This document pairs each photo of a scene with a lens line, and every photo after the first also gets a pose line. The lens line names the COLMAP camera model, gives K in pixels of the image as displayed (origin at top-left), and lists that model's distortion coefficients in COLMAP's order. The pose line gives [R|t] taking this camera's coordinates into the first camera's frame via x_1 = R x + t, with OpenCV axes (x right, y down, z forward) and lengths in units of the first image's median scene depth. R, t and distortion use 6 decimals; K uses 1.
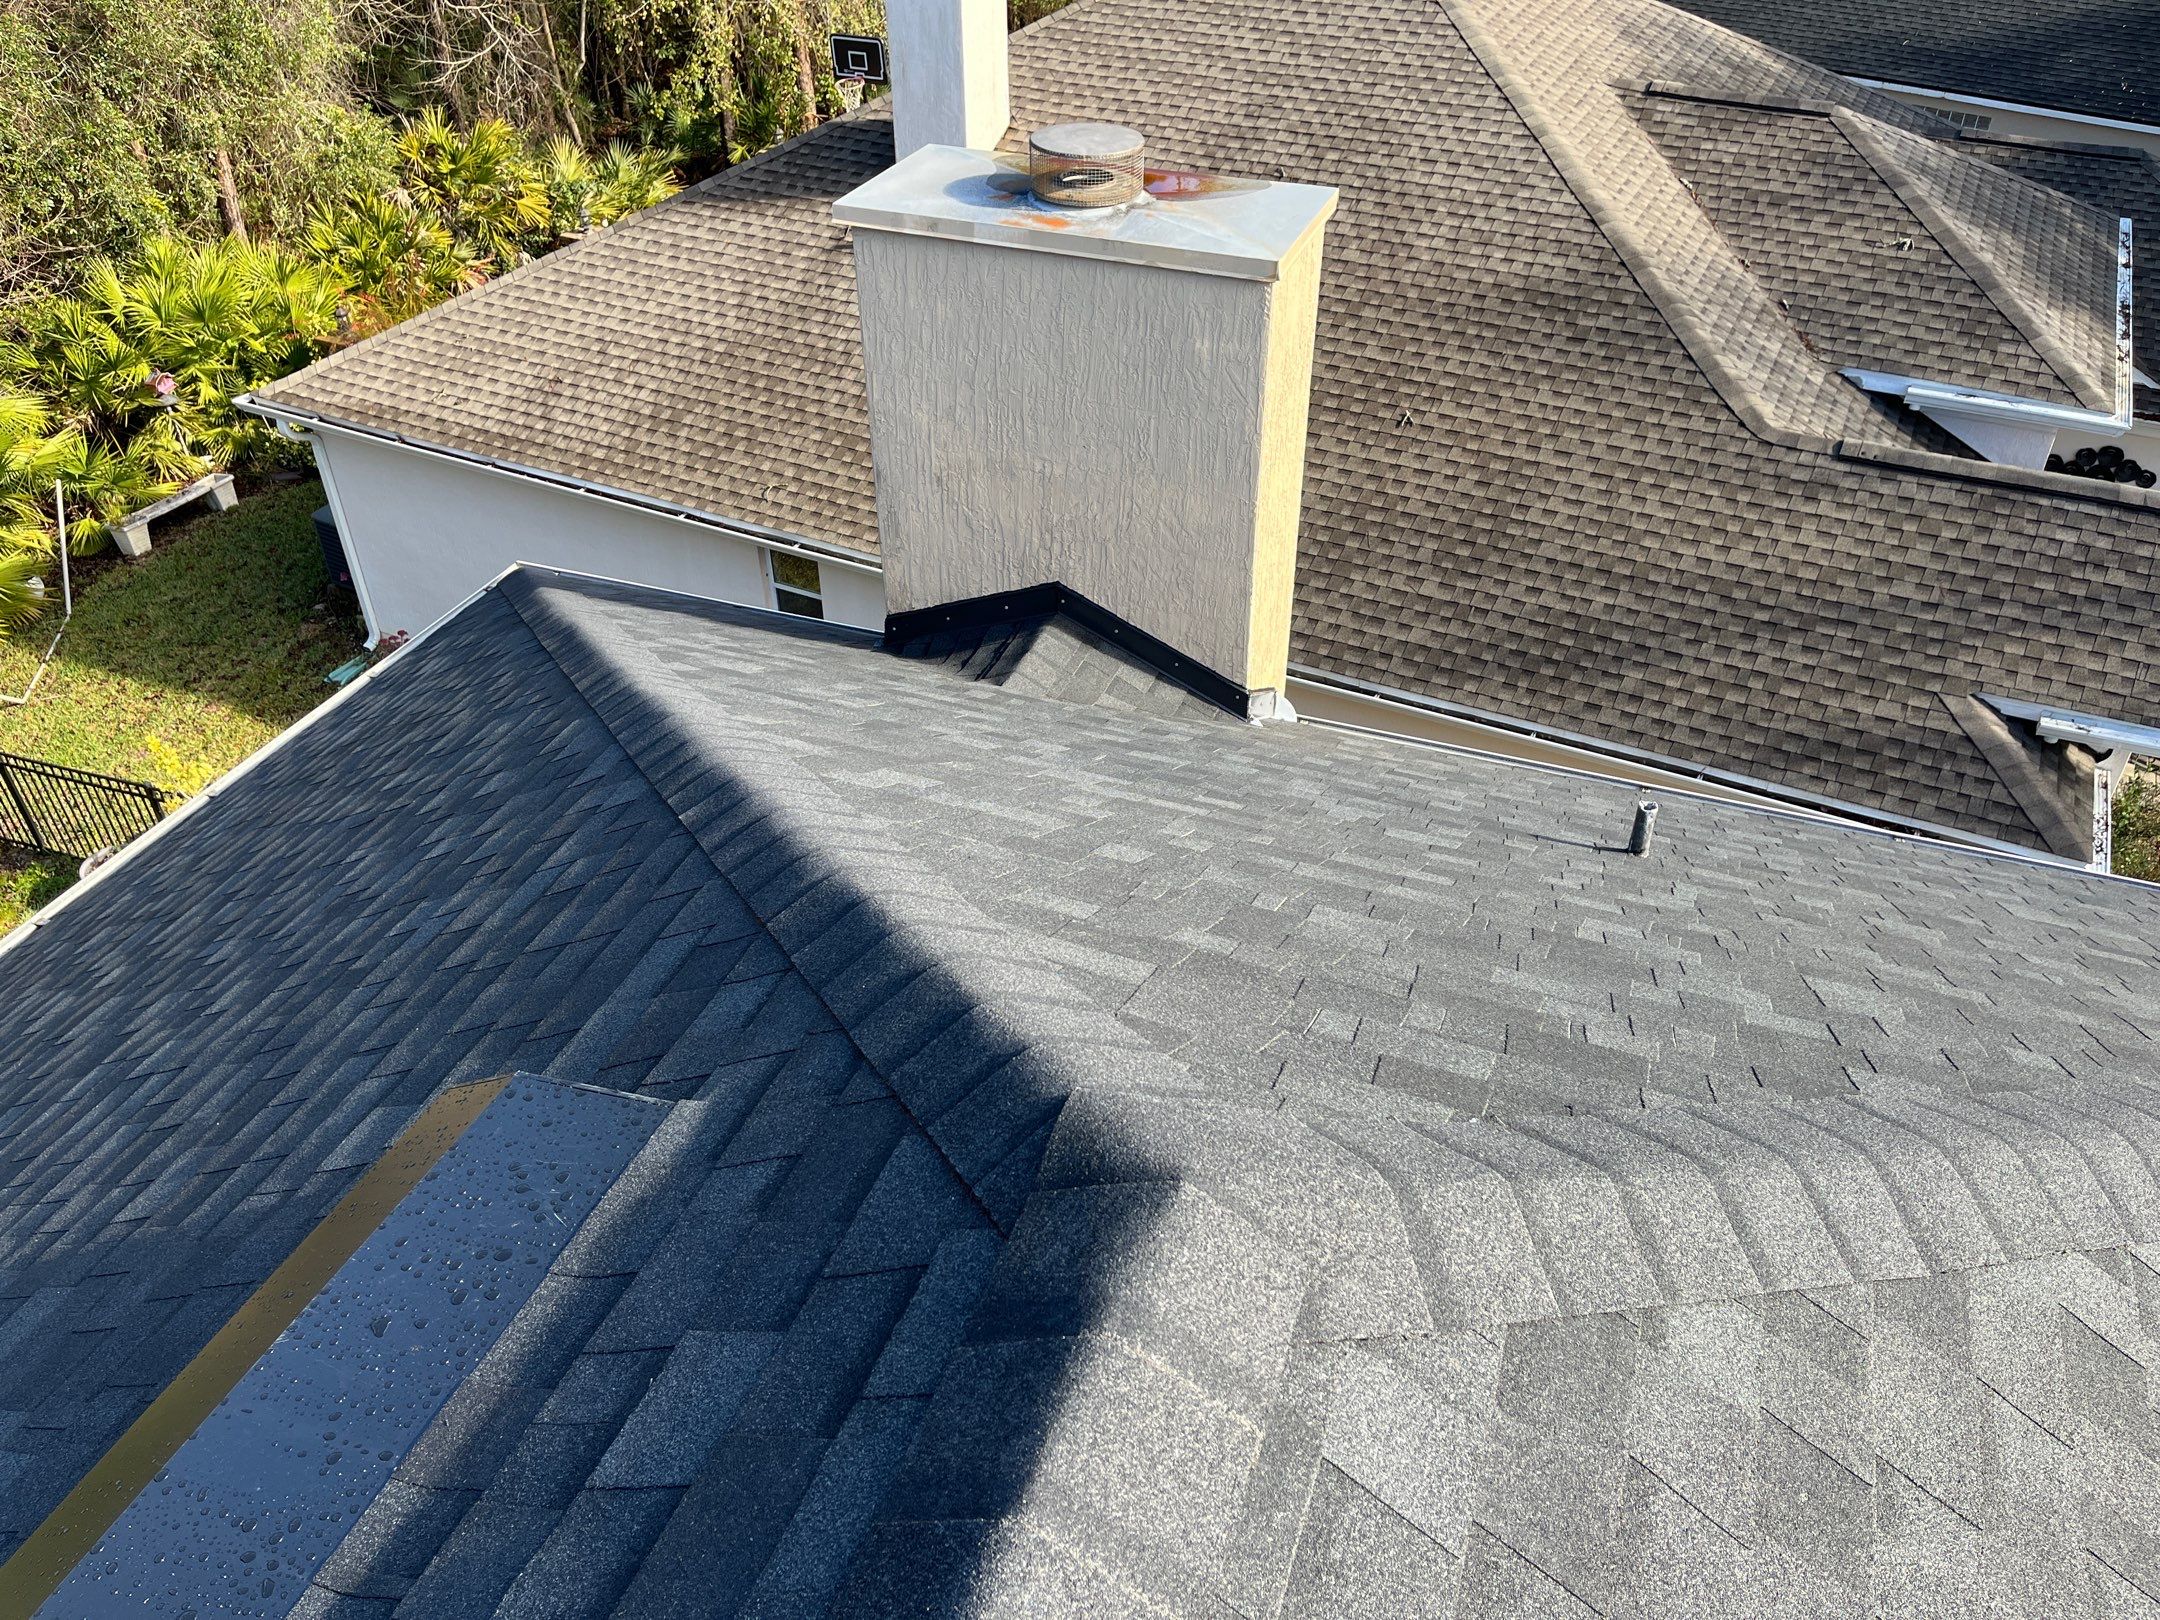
lens RADIAL K [[1744.6, 0, 1080.0], [0, 1744.6, 810.0], [0, 0, 1]] dist [0.052025, 0.007184]
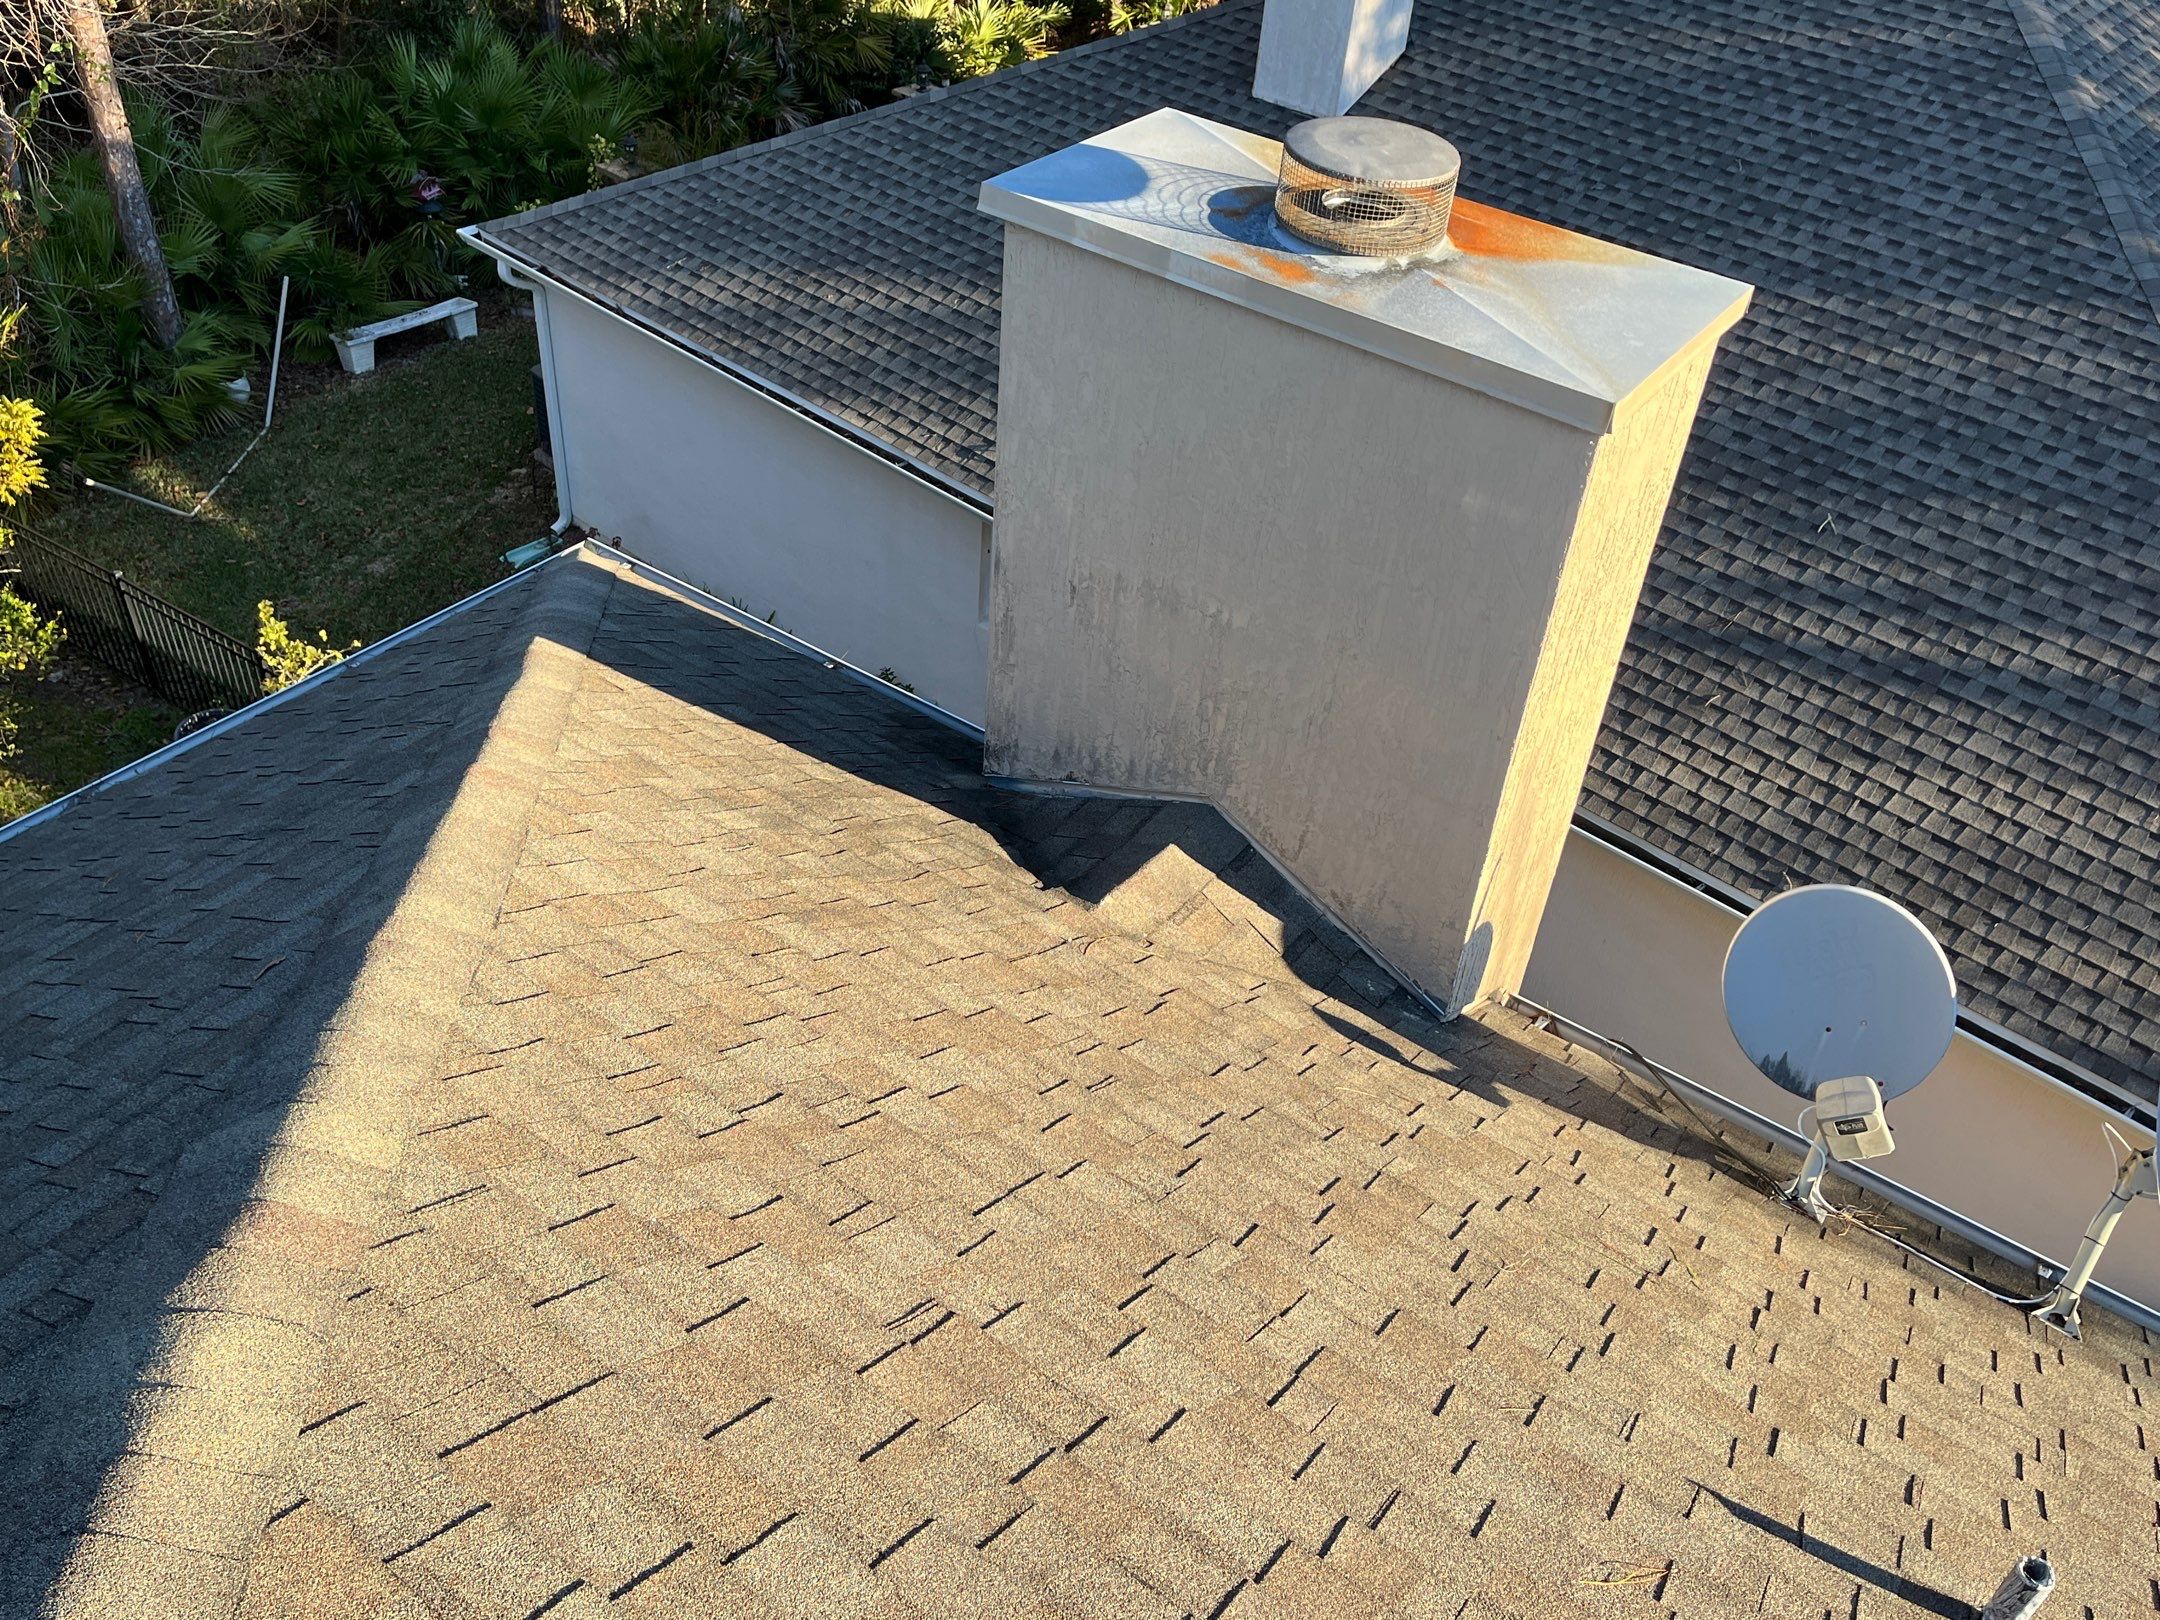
lens RADIAL K [[1922.2, 0, 1080.0], [0, 1922.2, 810.0], [0, 0, 1]] dist [0.048914, 0.009524]
pose [[0.965522, 0.214130, -0.148039, 0.024785], [-0.210694, 0.976786, 0.038704, -0.063836], [0.152890, -0.006178, 0.988224, 0.118652]]
